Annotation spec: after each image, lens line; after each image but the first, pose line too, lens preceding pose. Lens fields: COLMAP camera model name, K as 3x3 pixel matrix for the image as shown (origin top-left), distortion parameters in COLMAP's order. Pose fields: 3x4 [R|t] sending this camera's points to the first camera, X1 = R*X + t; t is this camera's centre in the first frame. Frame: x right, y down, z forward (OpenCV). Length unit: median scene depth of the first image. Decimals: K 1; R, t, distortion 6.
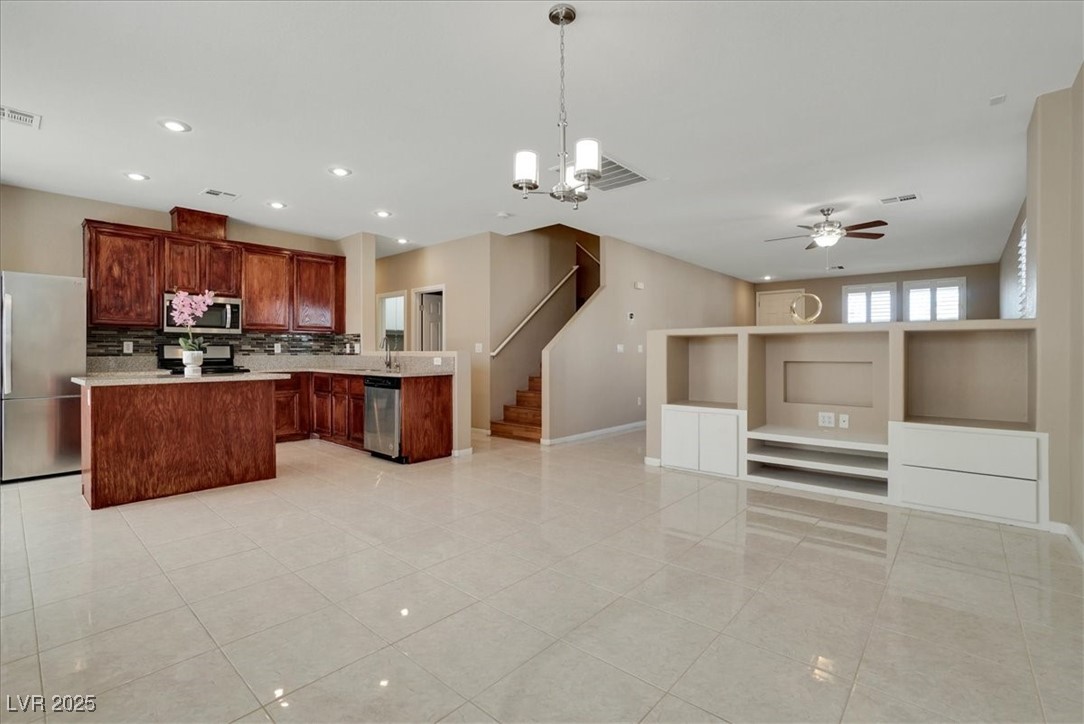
lens RADIAL K [[485.8, 0, 538.1], [0, 485.8, 352.2], [0, 0, 1]] dist [-0.061317, 0.025513]
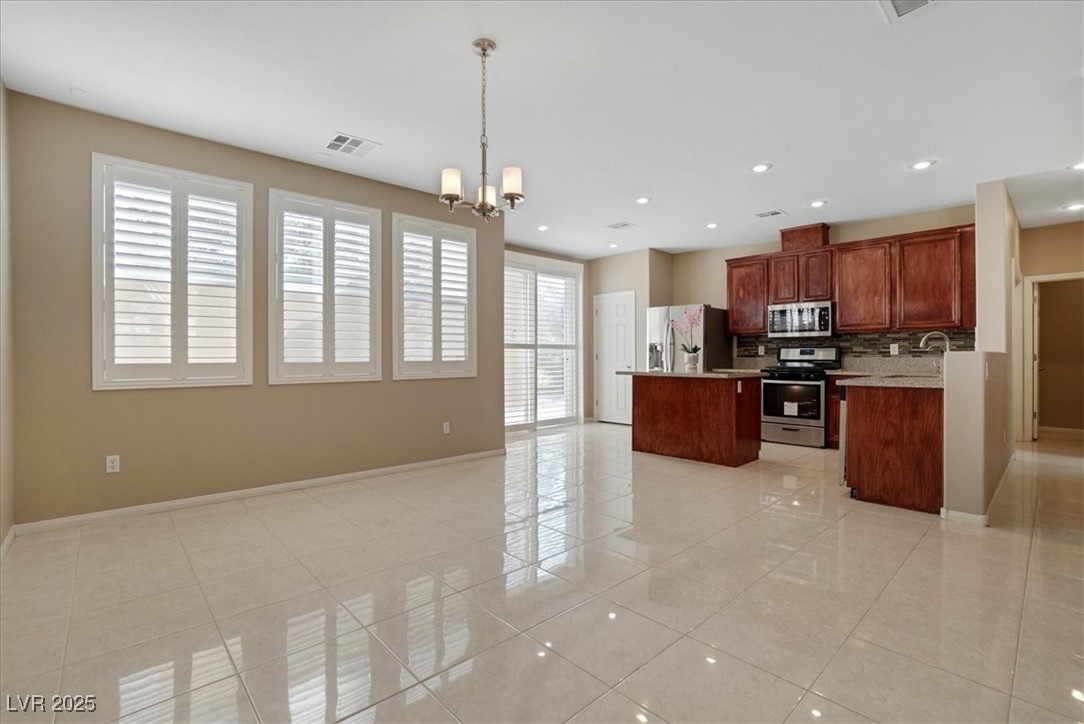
lens RADIAL K [[494.9, 0, 553.2], [0, 494.9, 356.9], [0, 0, 1]] dist [-0.015163, 0.000413]
pose [[-0.077670, 0.002611, -0.996976, 0.465662], [0.003029, 0.999993, 0.002383, 0.001983], [0.996975, -0.002835, -0.077677, 0.499569]]
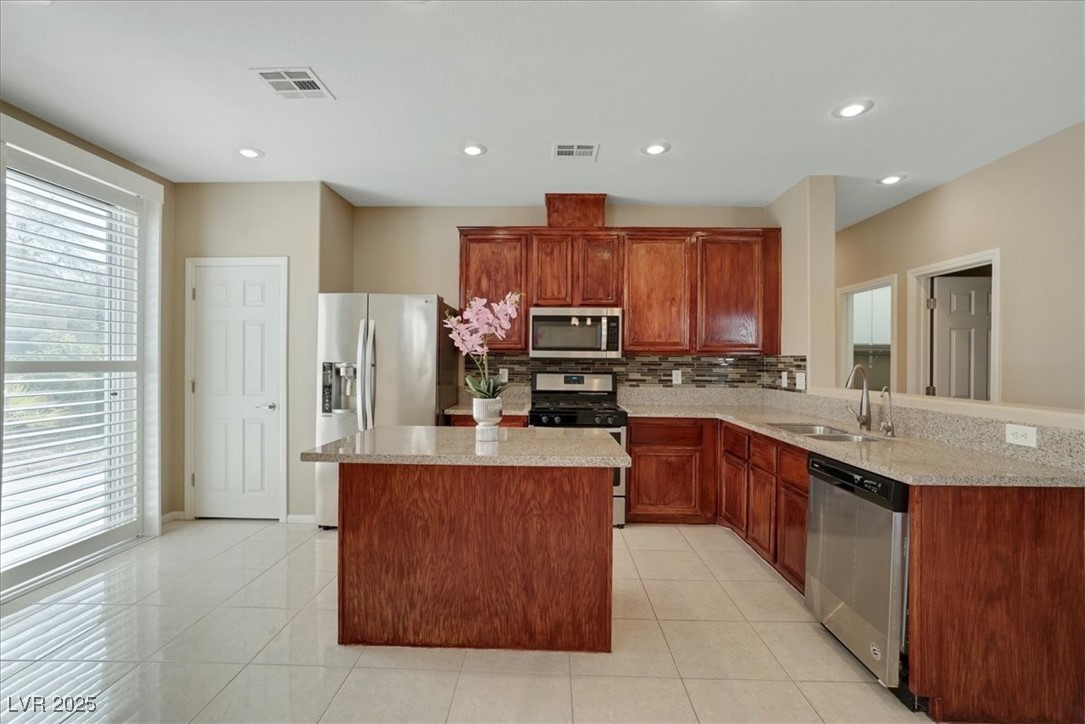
lens RADIAL K [[486.1, 0, 540.0], [0, 486.1, 361.9], [0, 0, 1]] dist [-0.044138, 0.022922]
pose [[0.640432, 0.007145, -0.767982, -0.156109], [-0.008709, 0.999960, 0.002041, -0.033808], [0.767966, 0.005381, 0.640468, 0.458497]]
